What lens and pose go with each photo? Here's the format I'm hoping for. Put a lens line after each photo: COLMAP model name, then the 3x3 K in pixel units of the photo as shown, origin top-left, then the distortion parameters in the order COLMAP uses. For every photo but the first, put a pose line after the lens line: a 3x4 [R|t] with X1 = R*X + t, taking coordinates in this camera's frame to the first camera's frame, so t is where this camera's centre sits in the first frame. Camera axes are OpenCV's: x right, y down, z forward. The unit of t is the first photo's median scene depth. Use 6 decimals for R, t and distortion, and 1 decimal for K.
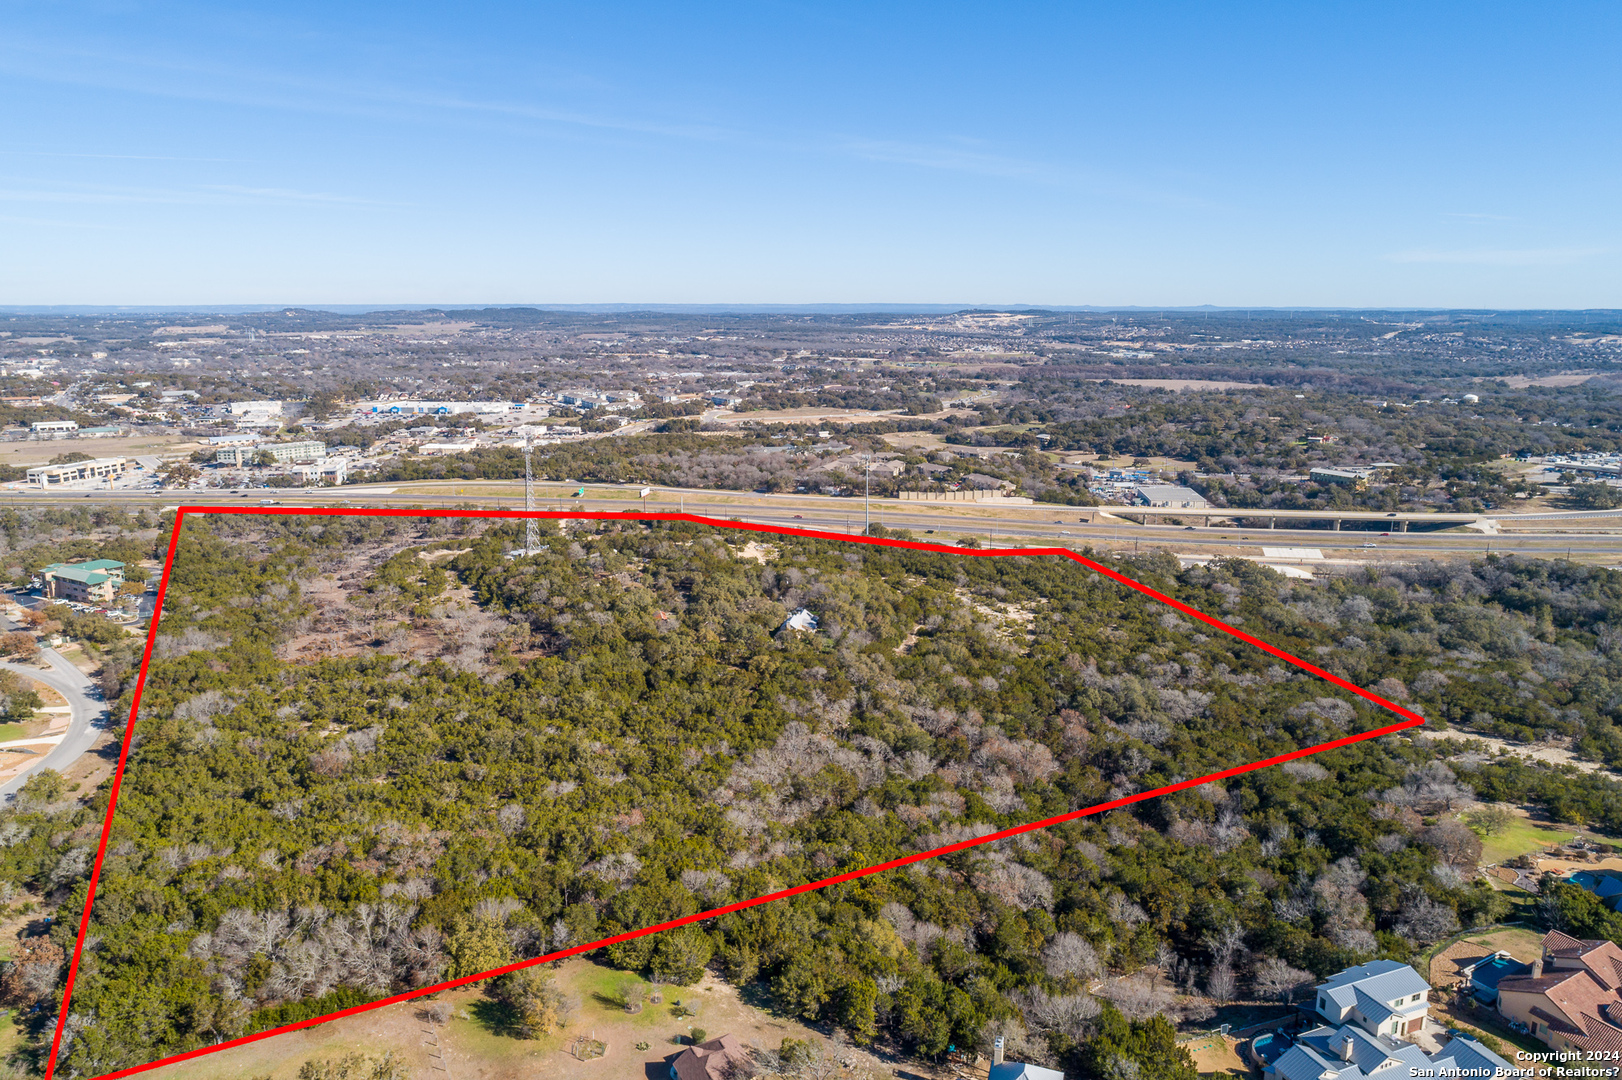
lens RADIAL K [[1082.5, 0, 811.0], [0, 1082.5, 540.0], [0, 0, 1]] dist [-0.001131, 0.005100]
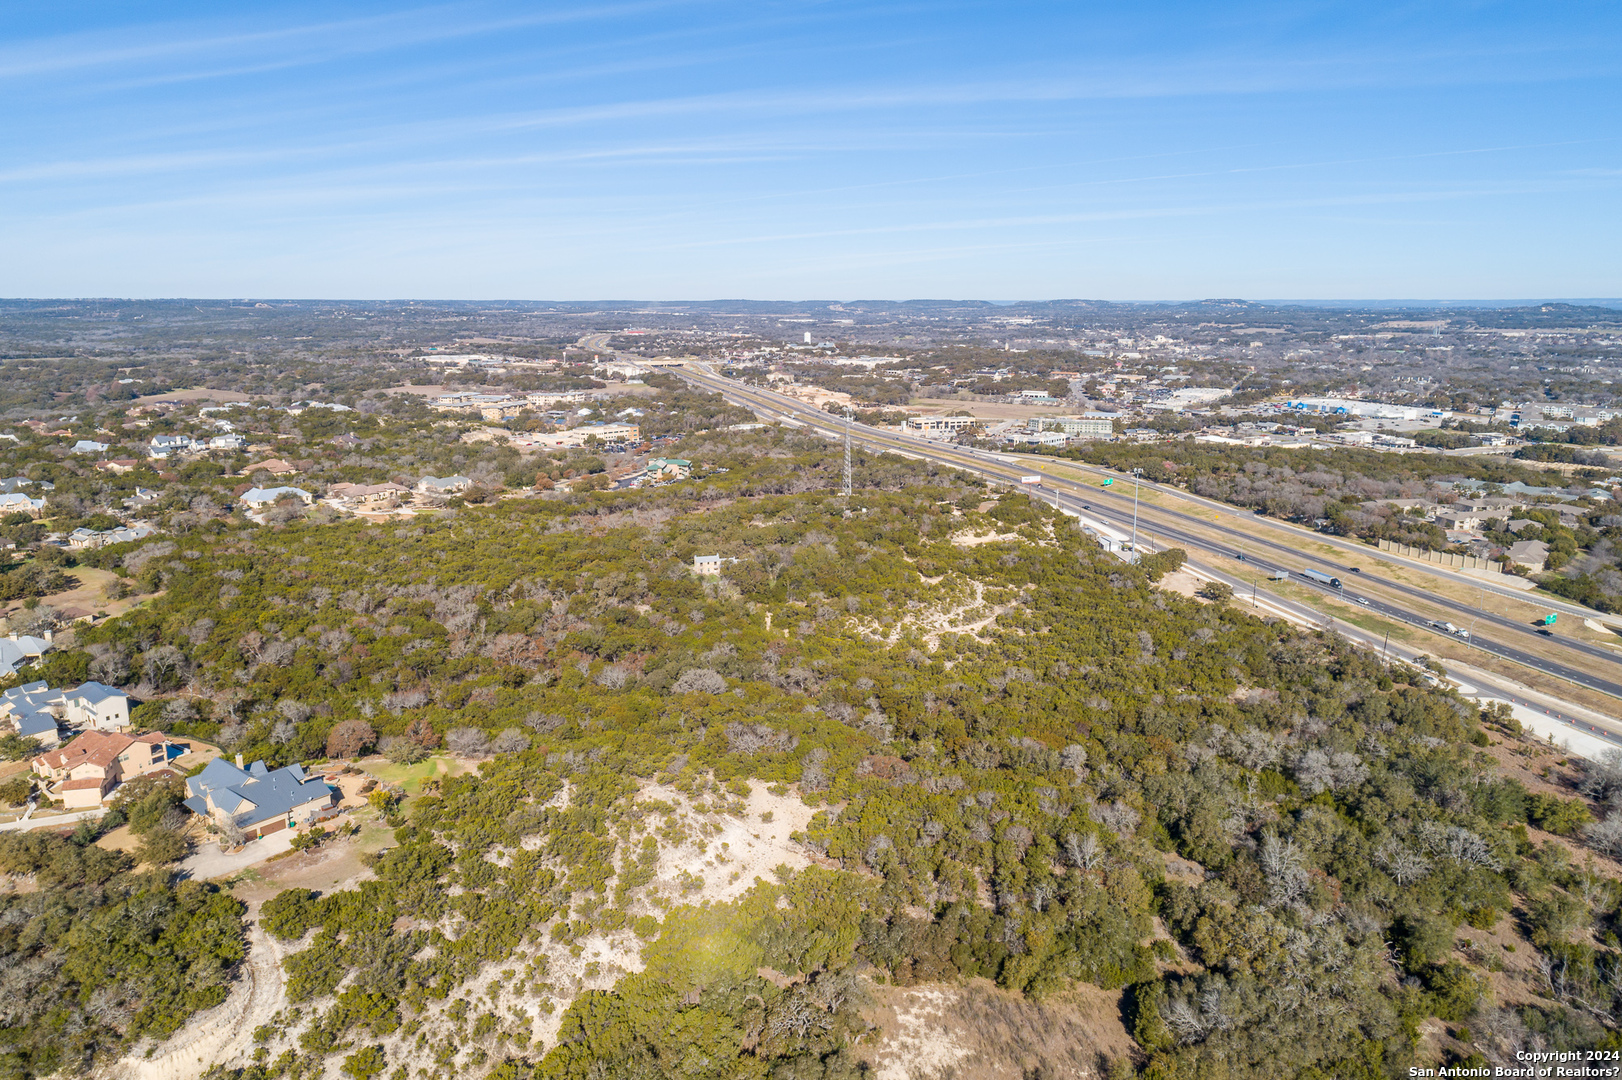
lens RADIAL K [[1086.4, 0, 813.2], [0, 1086.4, 538.3], [0, 0, 1]] dist [-0.002754, 0.008269]
pose [[0.475767, 0.189649, -0.858882, 0.723773], [-0.186850, 0.975983, 0.112003, -0.072531], [0.859496, 0.107194, 0.499777, 0.307535]]
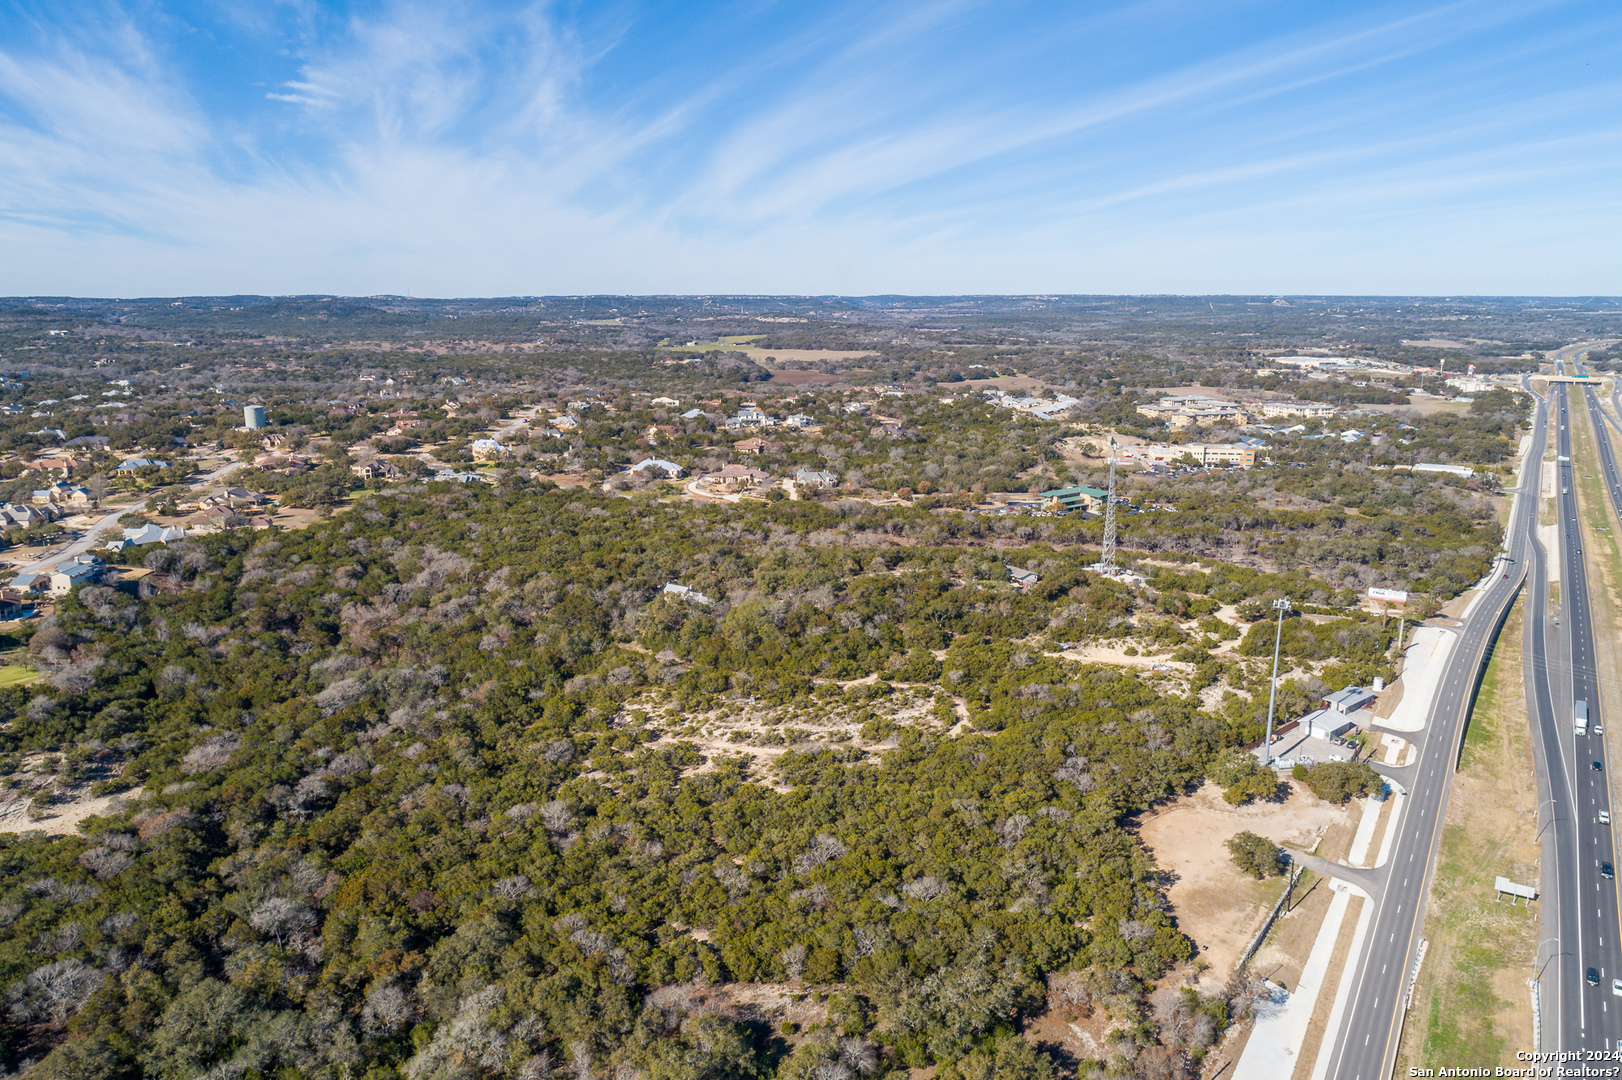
lens RADIAL K [[1086.4, 0, 813.2], [0, 1086.4, 538.3], [0, 0, 1]] dist [-0.002754, 0.008269]
pose [[-0.395500, 0.200737, -0.896261, 0.594917], [-0.195774, 0.934974, 0.295799, -0.216495], [0.897358, 0.292453, -0.330483, 0.967021]]
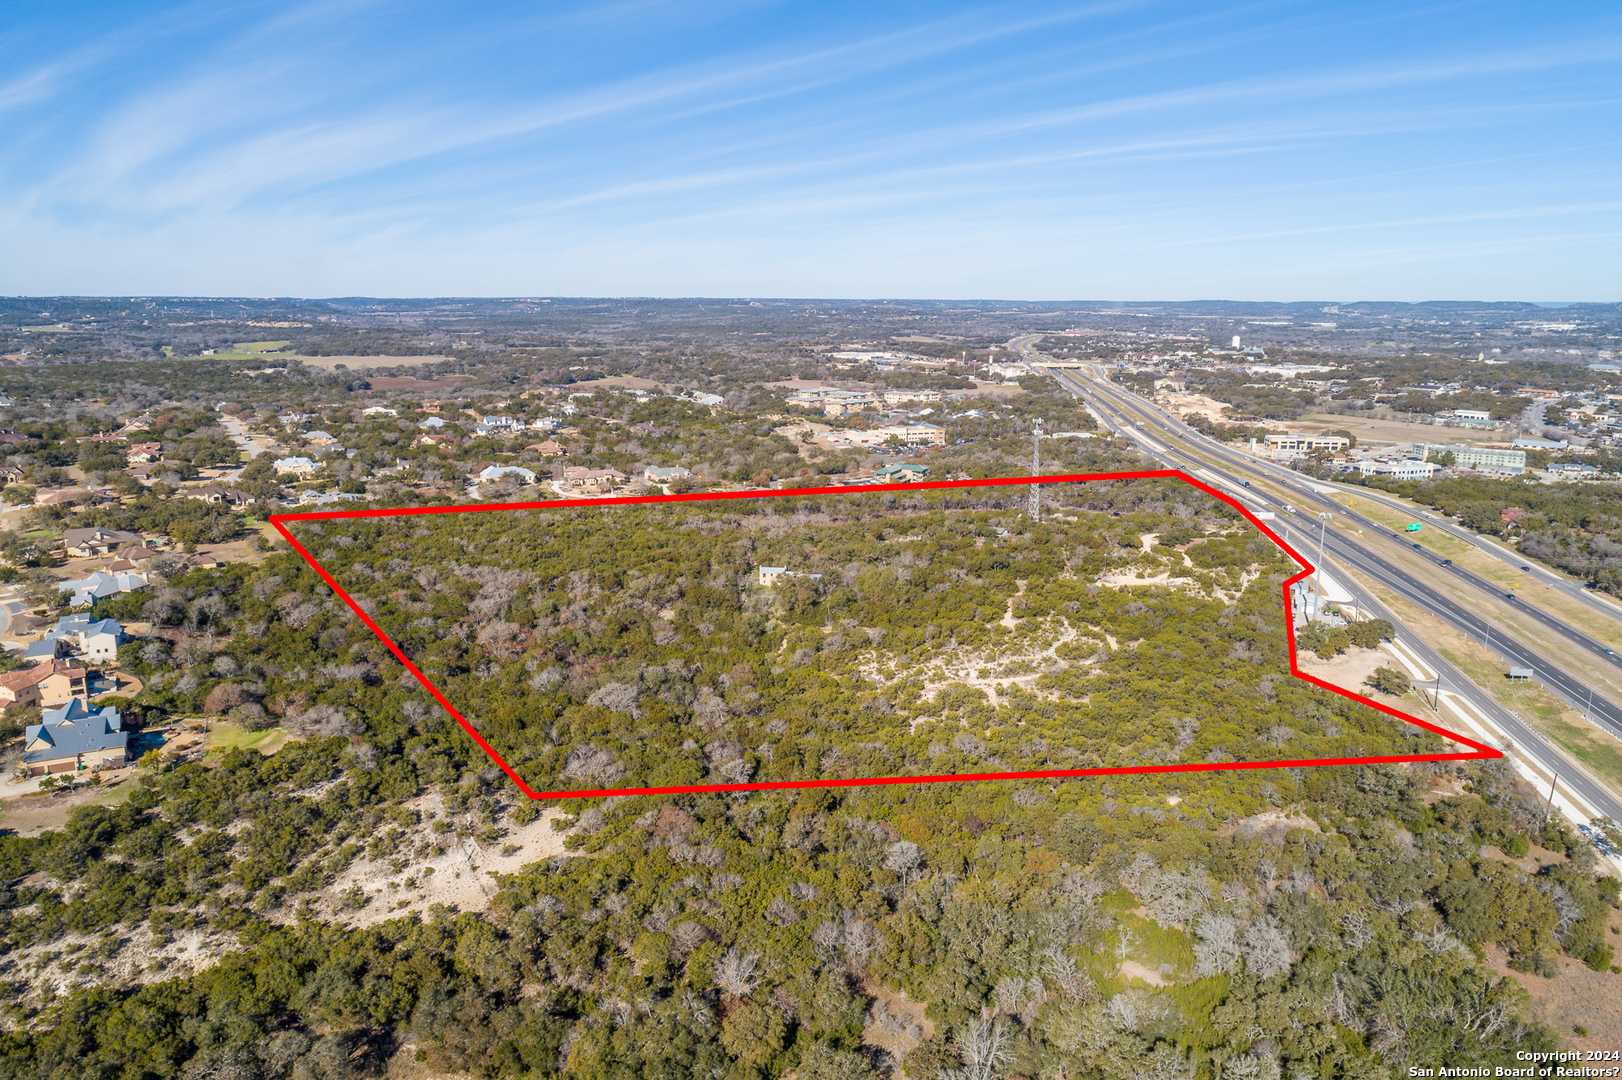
lens RADIAL K [[1086.4, 0, 813.2], [0, 1086.4, 538.3], [0, 0, 1]] dist [-0.002754, 0.008269]
pose [[0.068132, 0.215699, -0.974080, 0.743665], [-0.214441, 0.956695, 0.196850, -0.133166], [0.974358, 0.195471, 0.111436, 0.588318]]
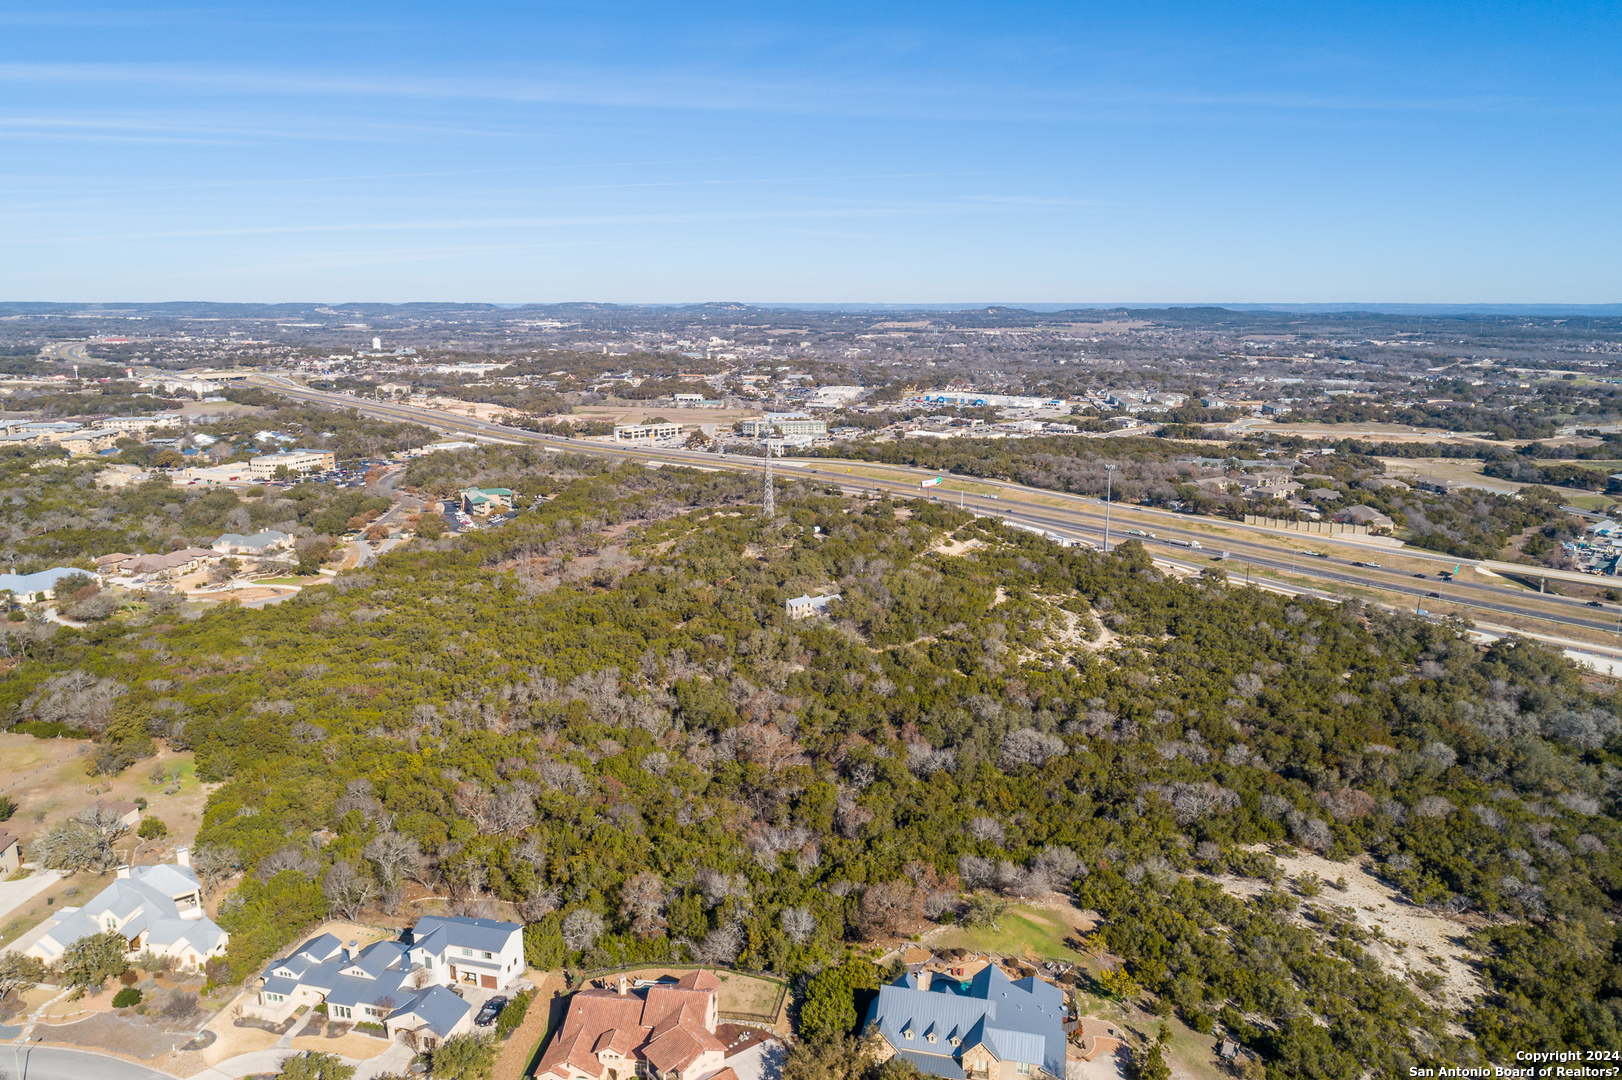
lens RADIAL K [[1082.5, 0, 811.0], [0, 1082.5, 540.0], [0, 0, 1]] dist [-0.001131, 0.005100]
pose [[0.811284, 0.127642, -0.570549, 0.386135], [-0.126929, 0.991054, 0.041232, -0.019670], [0.570708, 0.038968, 0.820228, 0.077414]]
